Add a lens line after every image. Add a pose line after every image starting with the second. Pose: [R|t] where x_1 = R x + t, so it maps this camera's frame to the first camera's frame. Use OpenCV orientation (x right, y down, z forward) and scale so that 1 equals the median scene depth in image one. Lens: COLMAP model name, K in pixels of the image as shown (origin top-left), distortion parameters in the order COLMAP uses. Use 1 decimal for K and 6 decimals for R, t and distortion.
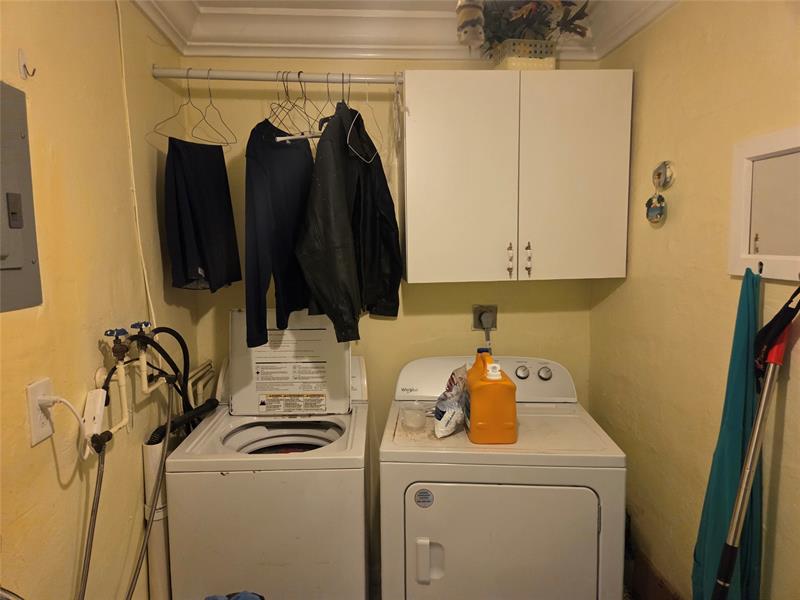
lens RADIAL K [[536.9, 0, 398.6], [0, 536.9, 296.2], [0, 0, 1]] dist [0.051685, -0.046036]
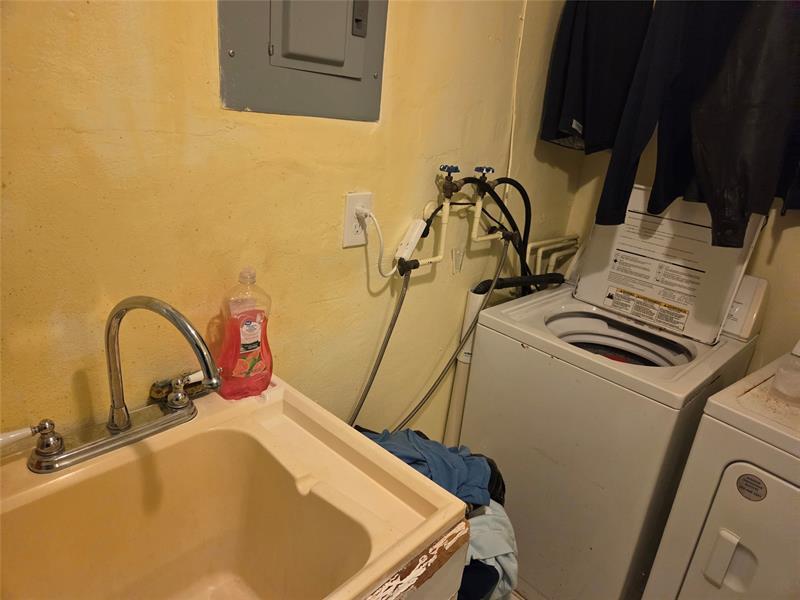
lens RADIAL K [[536.9, 0, 399.5], [0, 536.9, 306.2], [0, 0, 1]] dist [0.051685, -0.046036]
pose [[0.668691, 0.331374, -0.665615, 0.126226], [-0.178798, 0.940593, 0.288647, 0.027754], [0.721722, -0.074005, 0.688215, 0.187885]]
